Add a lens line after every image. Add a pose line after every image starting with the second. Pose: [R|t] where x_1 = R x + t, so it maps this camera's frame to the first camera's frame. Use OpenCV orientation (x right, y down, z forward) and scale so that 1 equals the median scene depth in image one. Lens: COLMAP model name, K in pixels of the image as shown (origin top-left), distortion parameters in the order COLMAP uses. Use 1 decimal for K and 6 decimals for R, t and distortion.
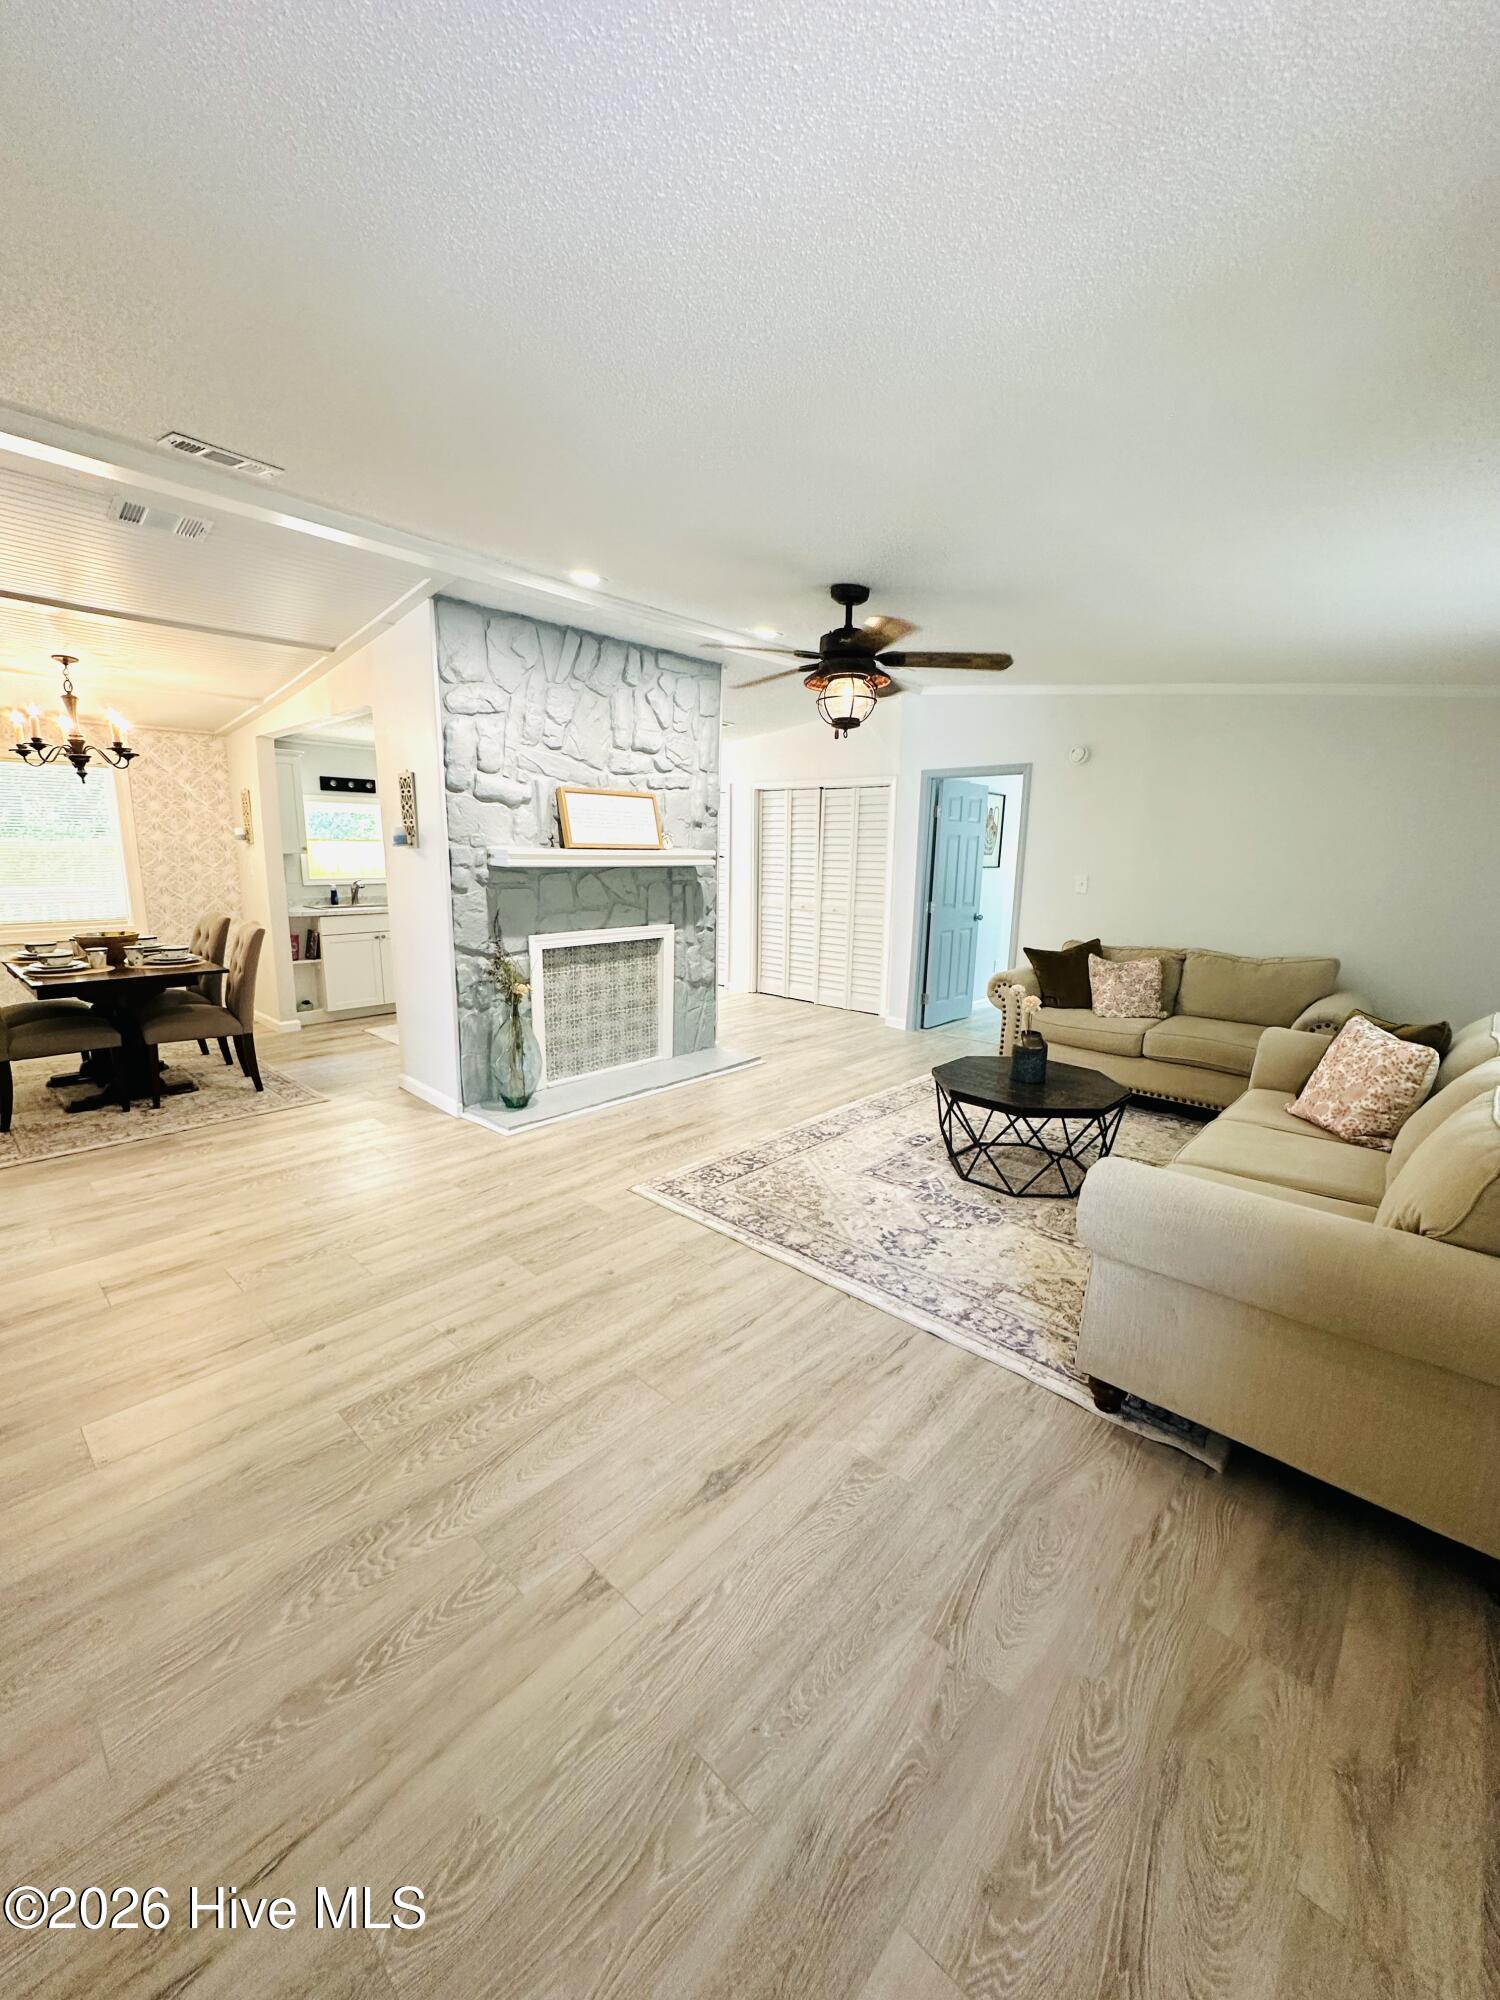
lens RADIAL K [[792.9, 0, 747.0], [0, 792.9, 1004.1], [0, 0, 1]] dist [0.000979, -0.000057]
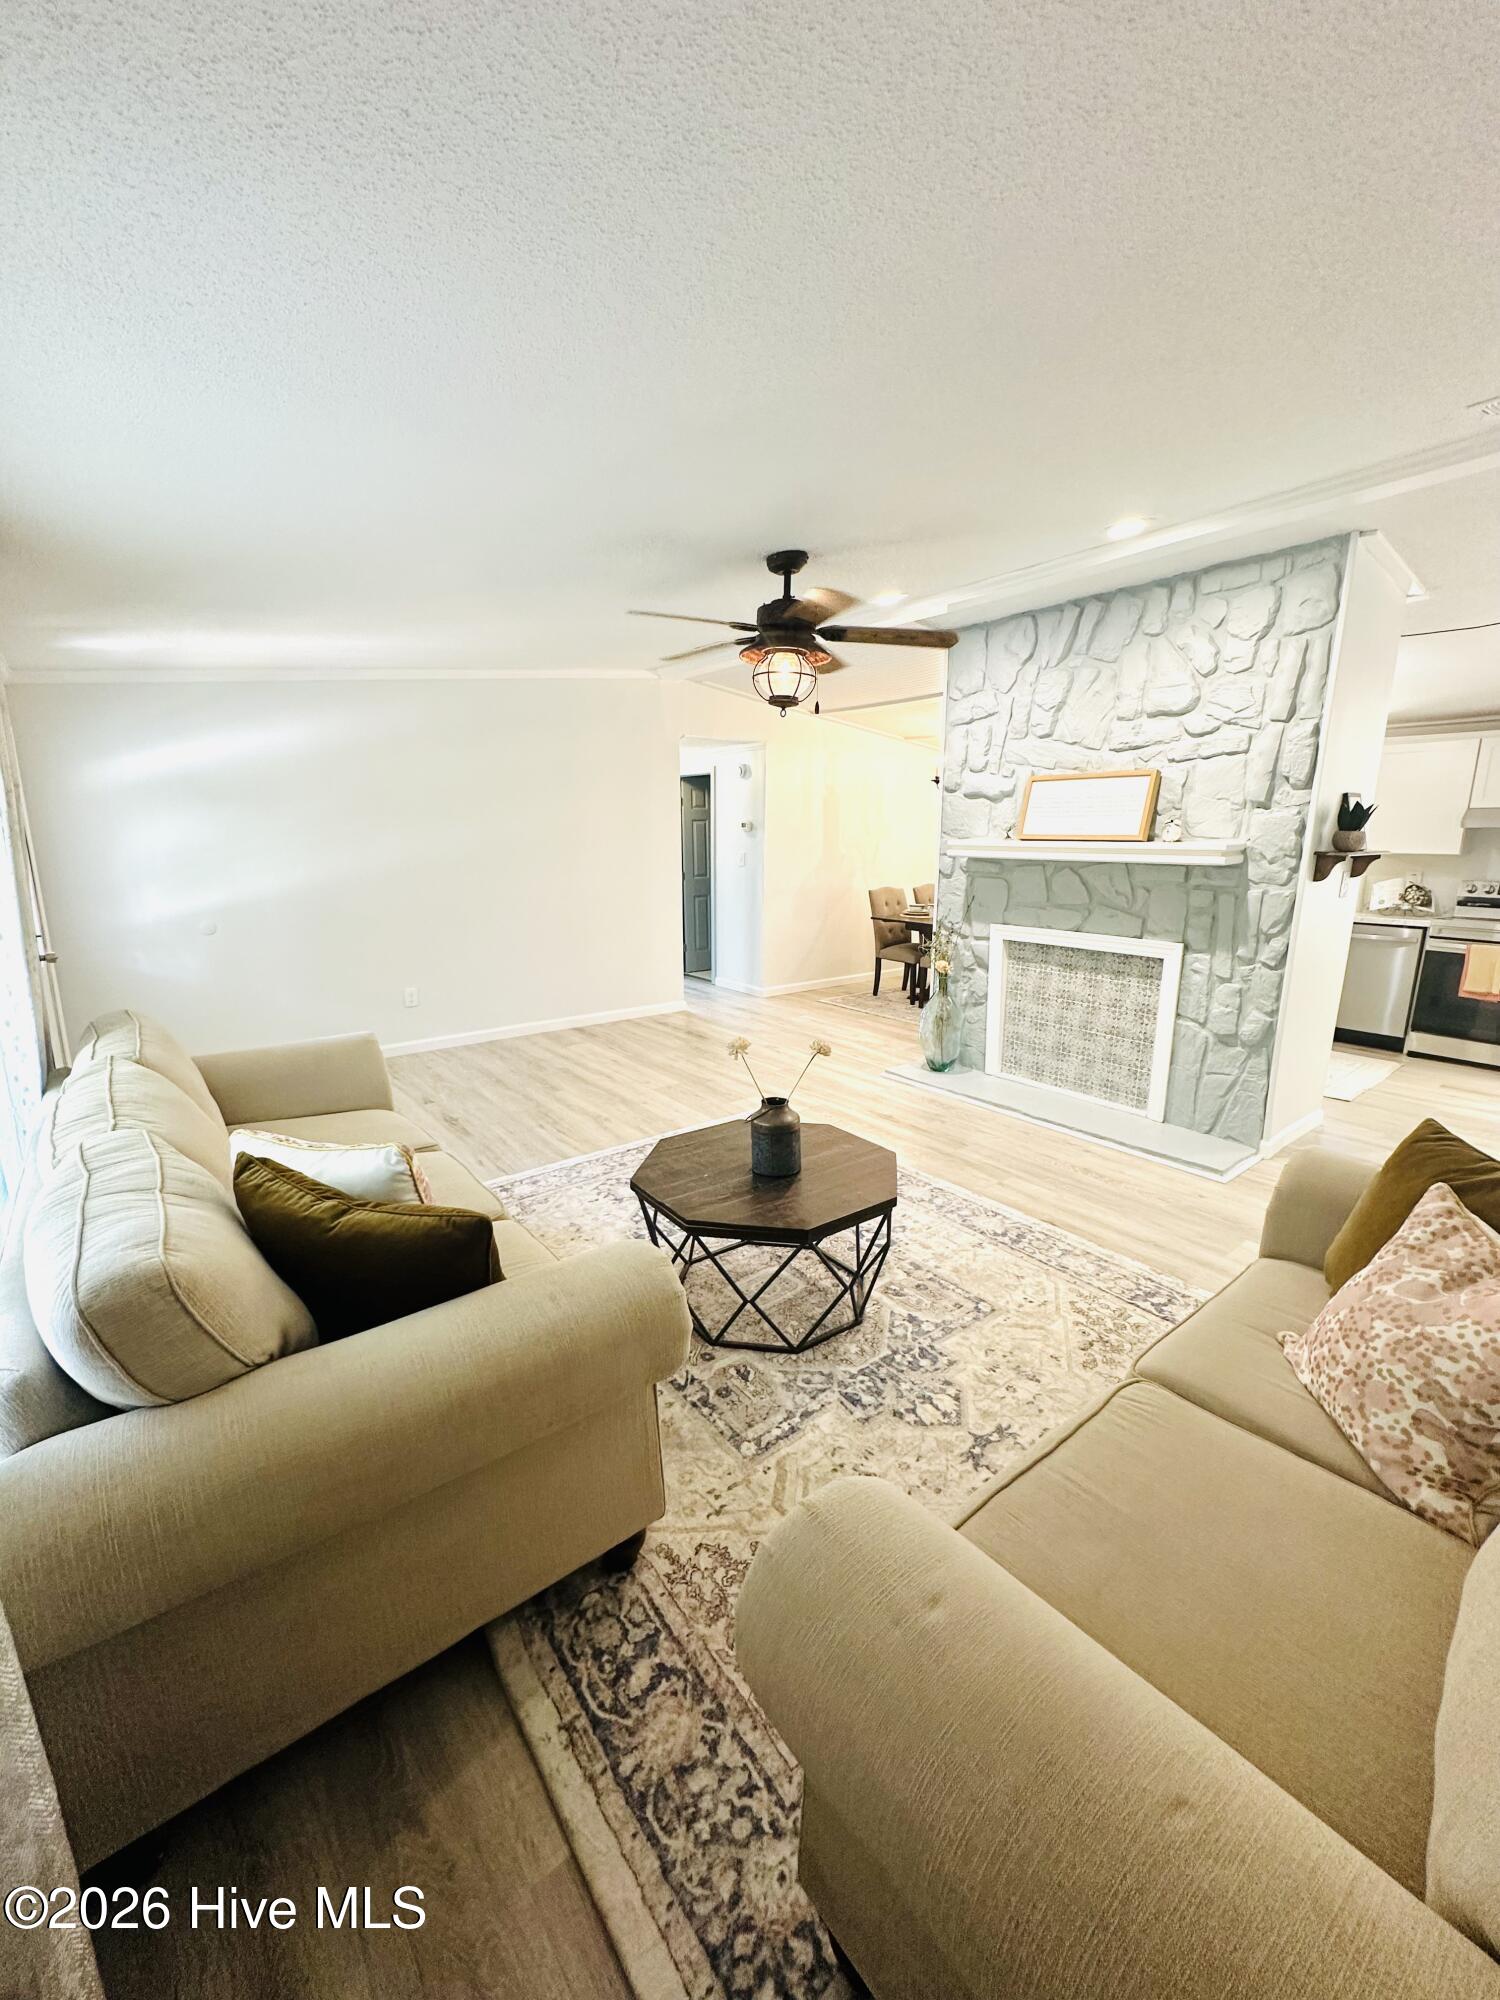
lens RADIAL K [[792.9, 0, 751.1], [0, 792.9, 999.6], [0, 0, 1]] dist [0.000979, -0.000057]
pose [[-0.154587, 0.186168, -0.970280, 0.752314], [-0.199523, 0.955968, 0.215211, -0.141959], [0.967622, 0.226863, -0.110635, 0.774534]]
